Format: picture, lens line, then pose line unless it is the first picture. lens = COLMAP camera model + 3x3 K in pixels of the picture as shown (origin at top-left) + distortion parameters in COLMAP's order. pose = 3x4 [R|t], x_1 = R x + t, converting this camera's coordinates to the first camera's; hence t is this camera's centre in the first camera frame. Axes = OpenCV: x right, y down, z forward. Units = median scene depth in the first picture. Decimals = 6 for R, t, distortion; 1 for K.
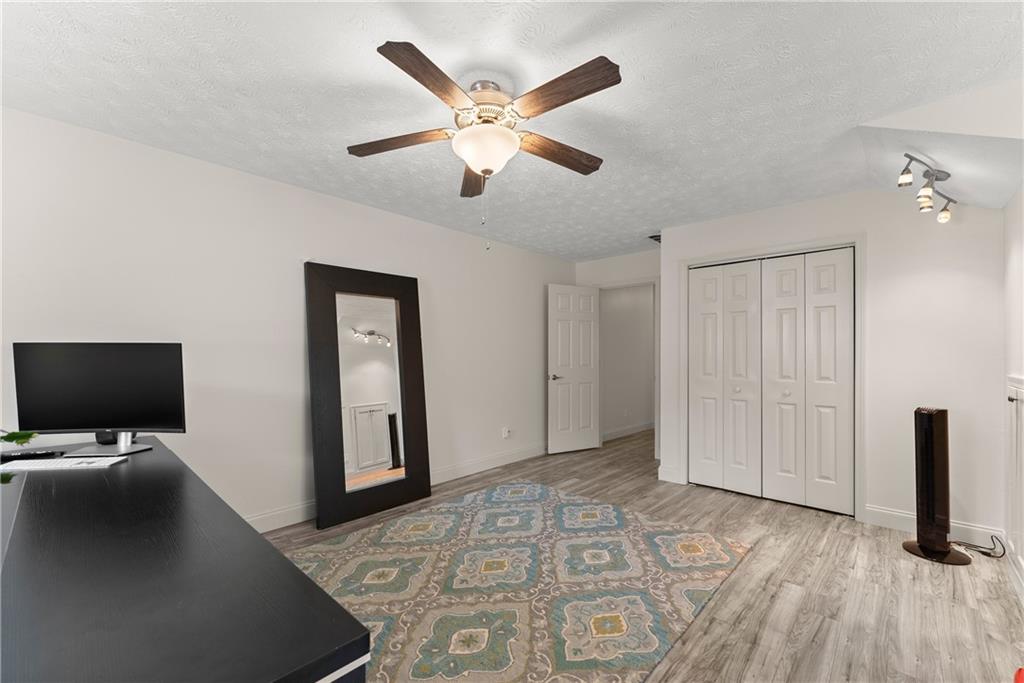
lens RADIAL K [[415.0, 0, 508.7], [0, 415.0, 346.5], [0, 0, 1]] dist [0.000605, 0.000343]
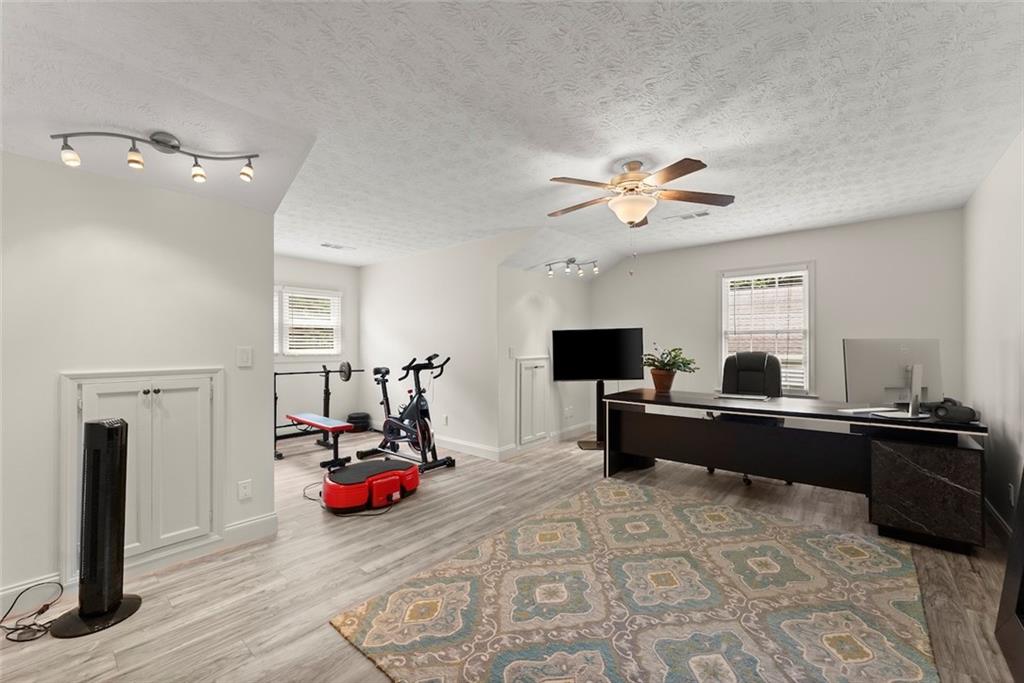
lens RADIAL K [[415.0, 0, 508.7], [0, 415.0, 346.5], [0, 0, 1]] dist [0.000605, 0.000343]
pose [[-0.998632, -0.000065, -0.052288, 0.344855], [0.000355, 0.999968, -0.008021, 0.023325], [0.052286, -0.008029, -0.998600, 1.854142]]
